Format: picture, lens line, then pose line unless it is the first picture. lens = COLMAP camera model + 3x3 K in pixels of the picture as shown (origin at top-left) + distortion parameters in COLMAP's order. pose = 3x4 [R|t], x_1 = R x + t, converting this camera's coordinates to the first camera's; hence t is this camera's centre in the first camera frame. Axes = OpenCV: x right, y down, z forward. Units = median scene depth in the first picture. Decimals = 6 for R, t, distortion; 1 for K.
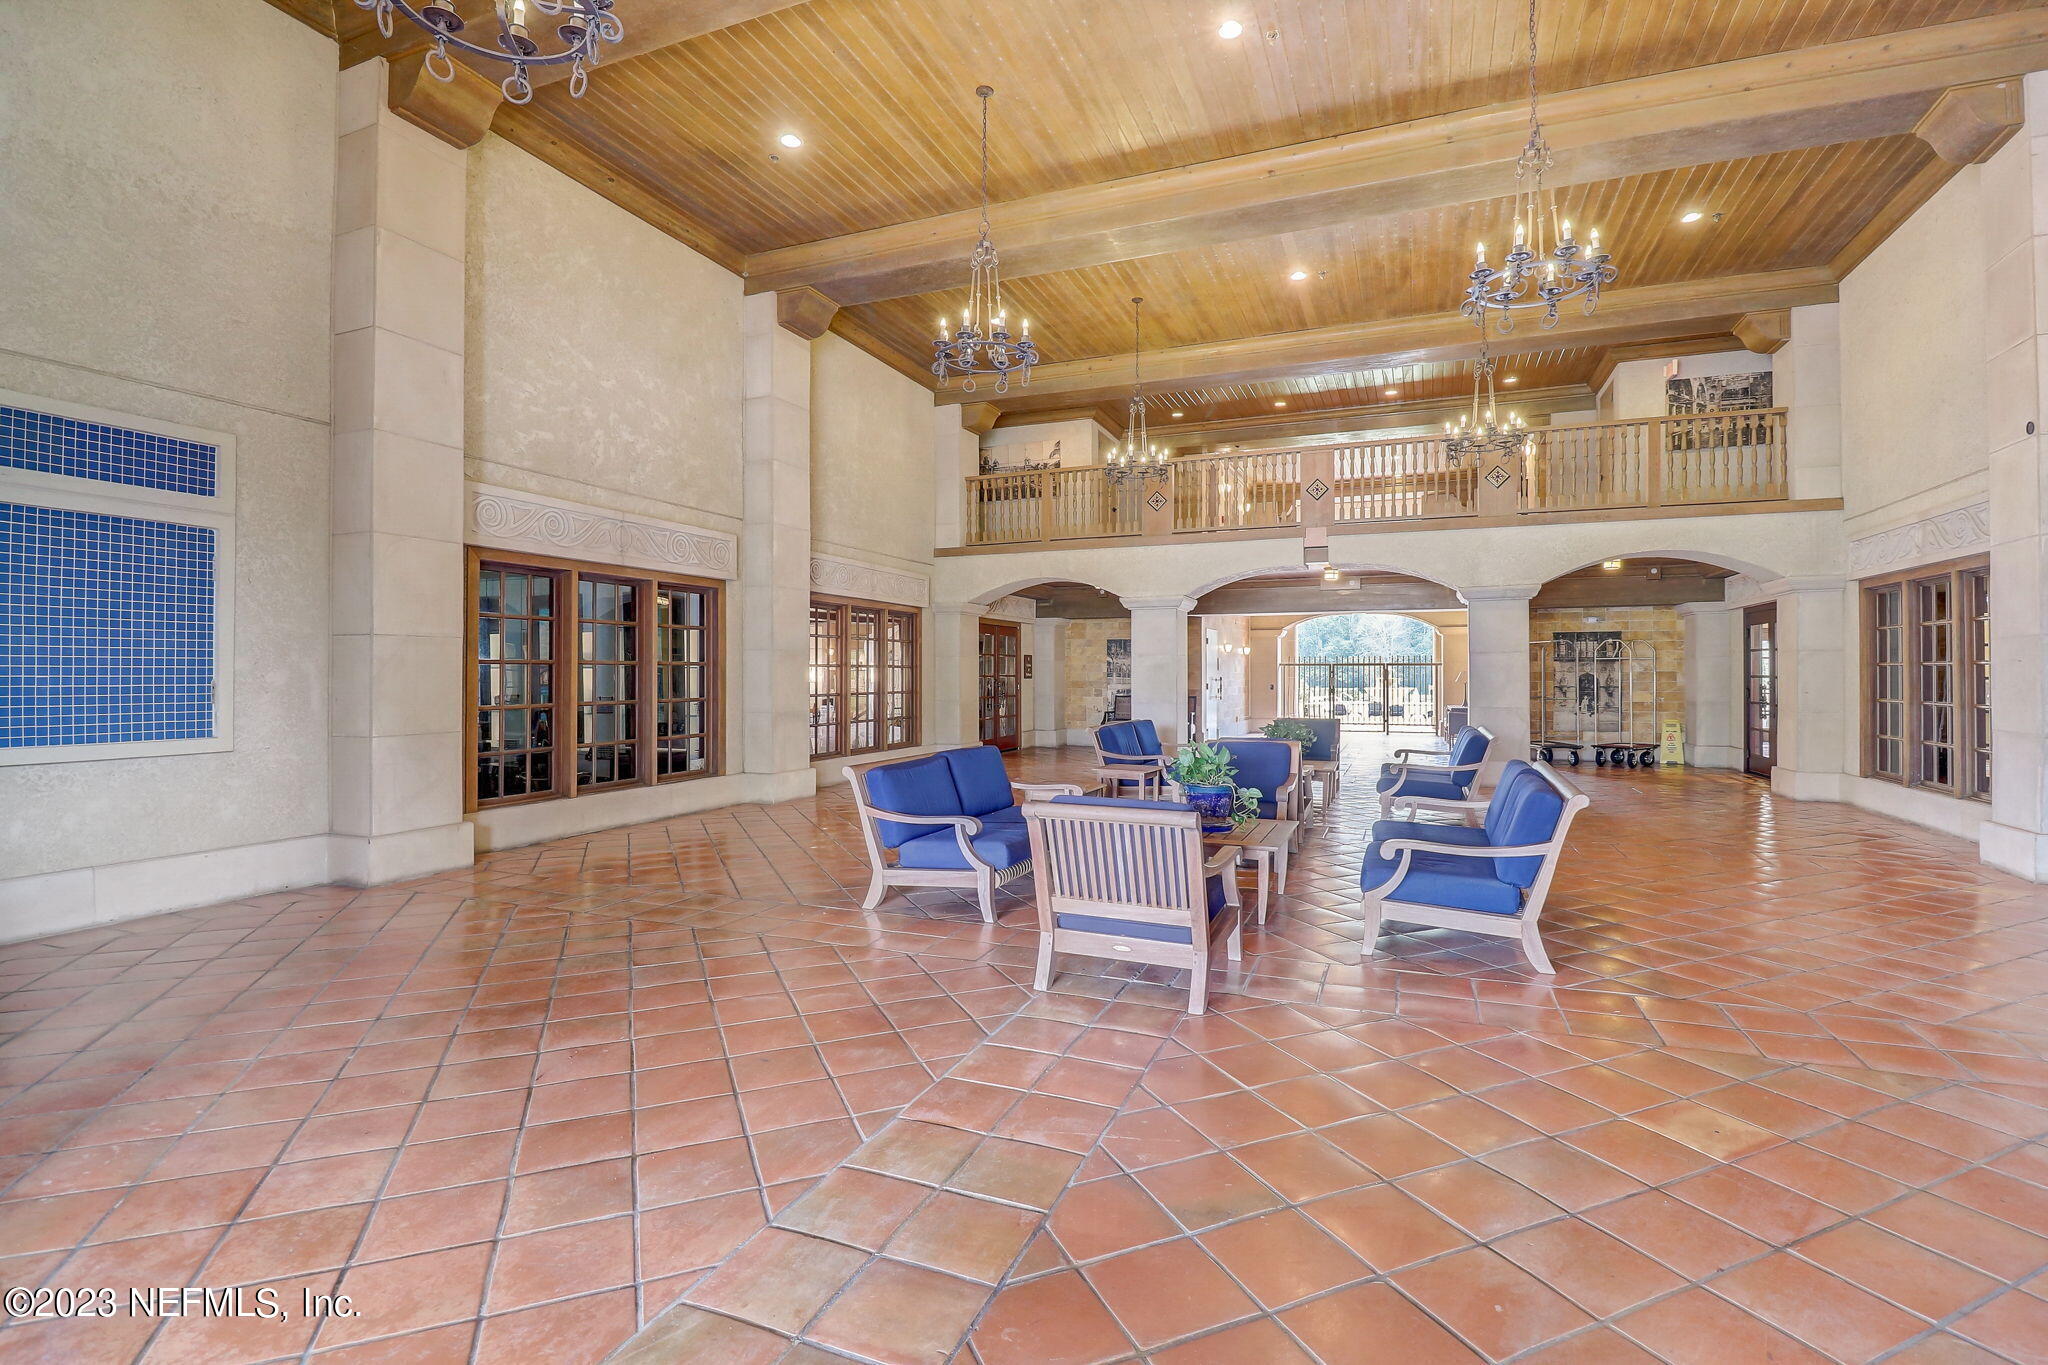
lens RADIAL K [[945.8, 0, 1029.1], [0, 945.8, 670.3], [0, 0, 1]] dist [0.003964, -0.014448]
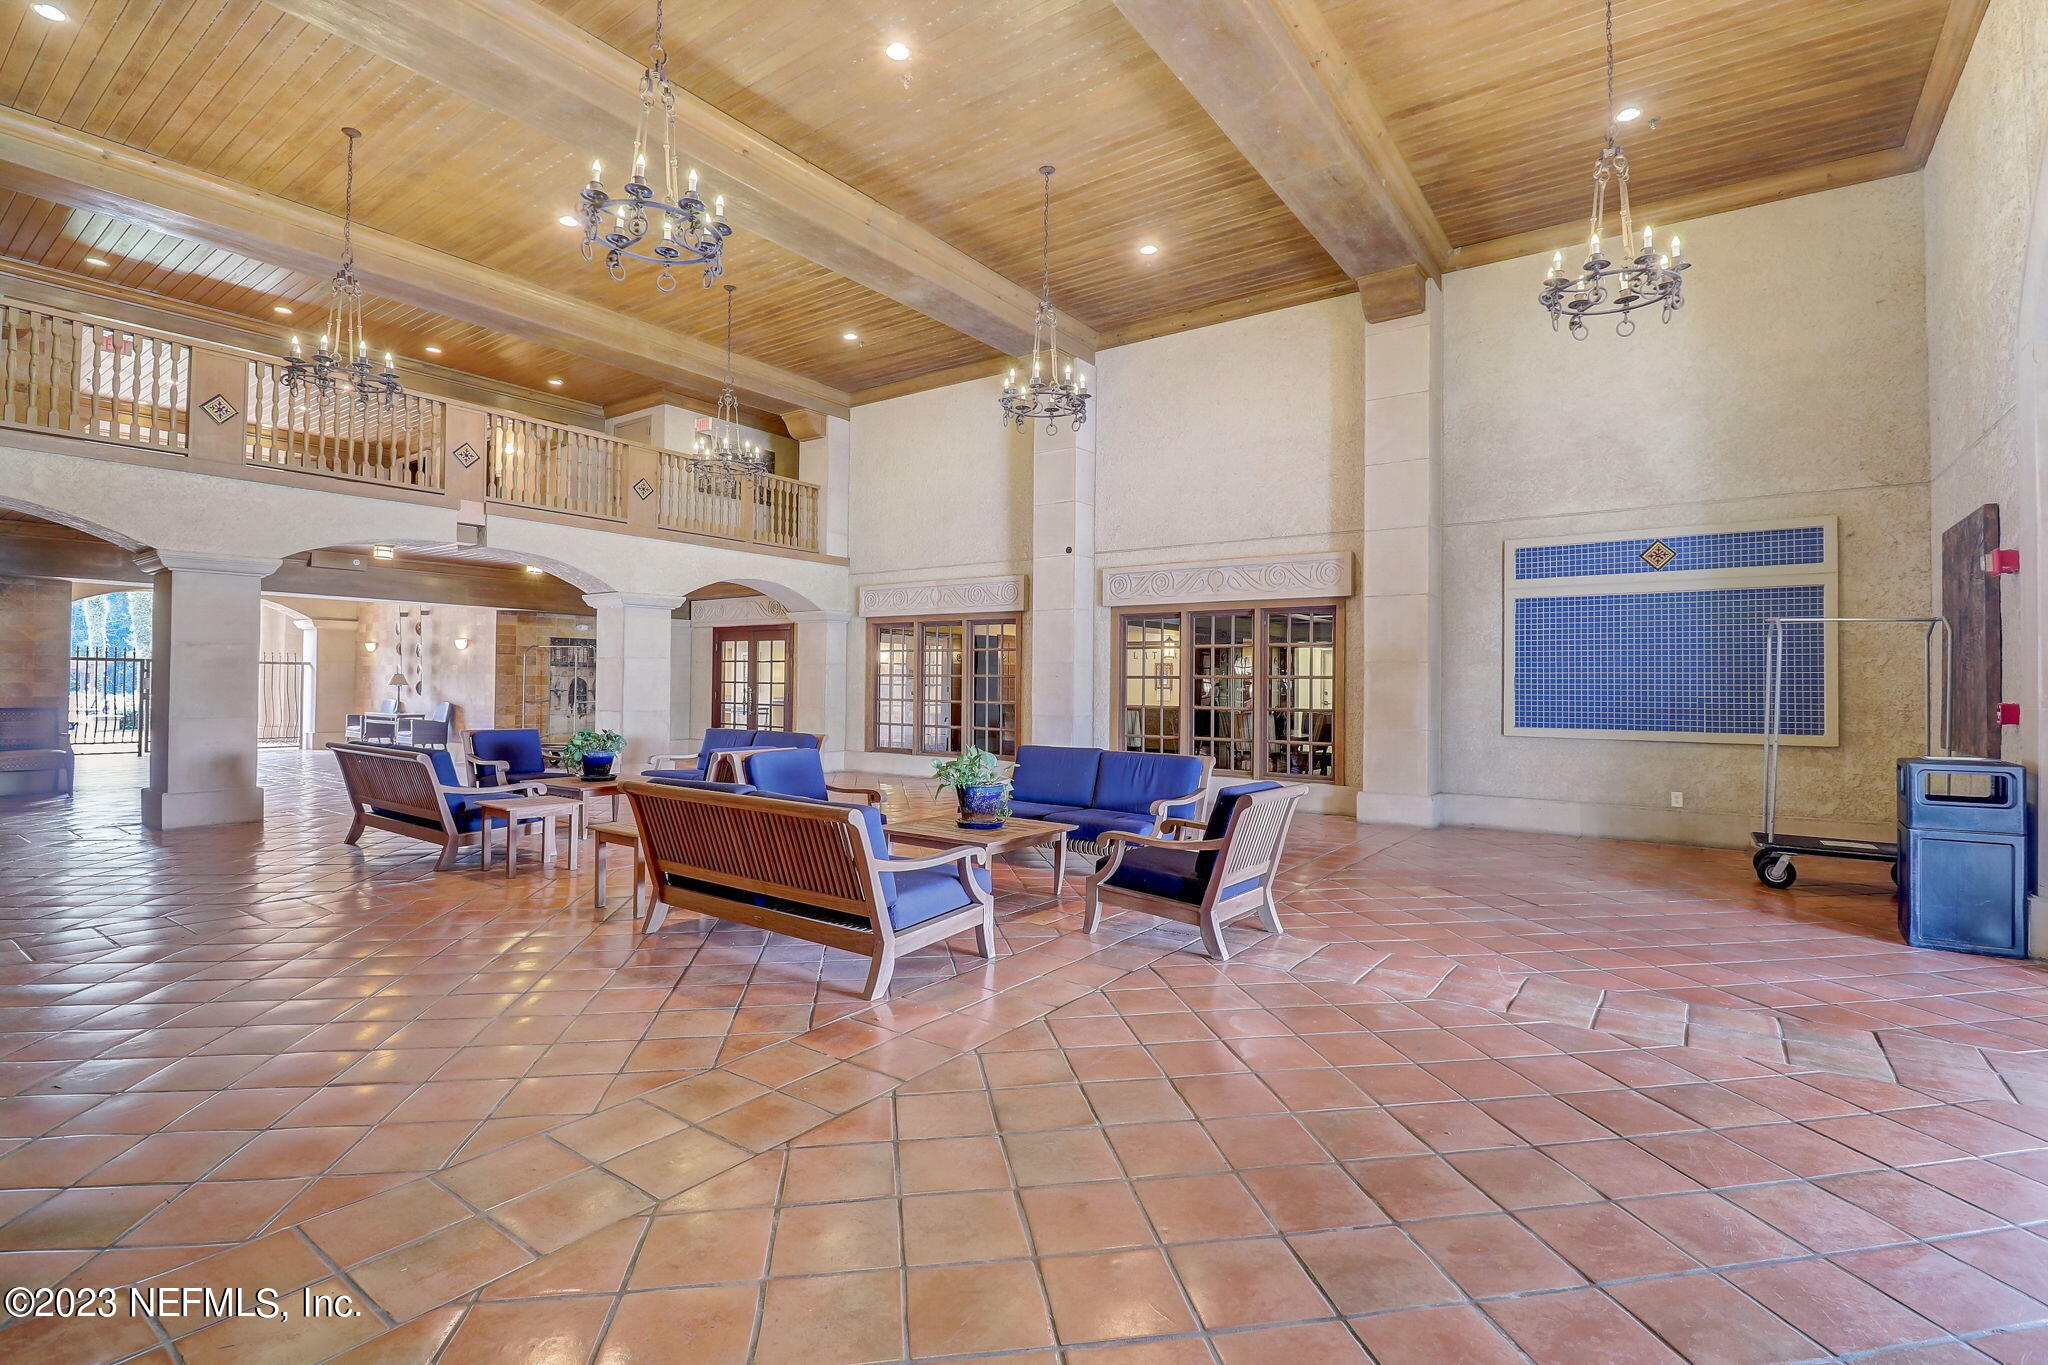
lens RADIAL K [[945.8, 0, 1029.1], [0, 945.8, 670.3], [0, 0, 1]] dist [0.003964, -0.014448]
pose [[0.240221, 0.012815, 0.970634, -0.868115], [-0.011477, 0.999880, -0.010361, 0.000415], [-0.970650, -0.008651, 0.240339, 0.713745]]
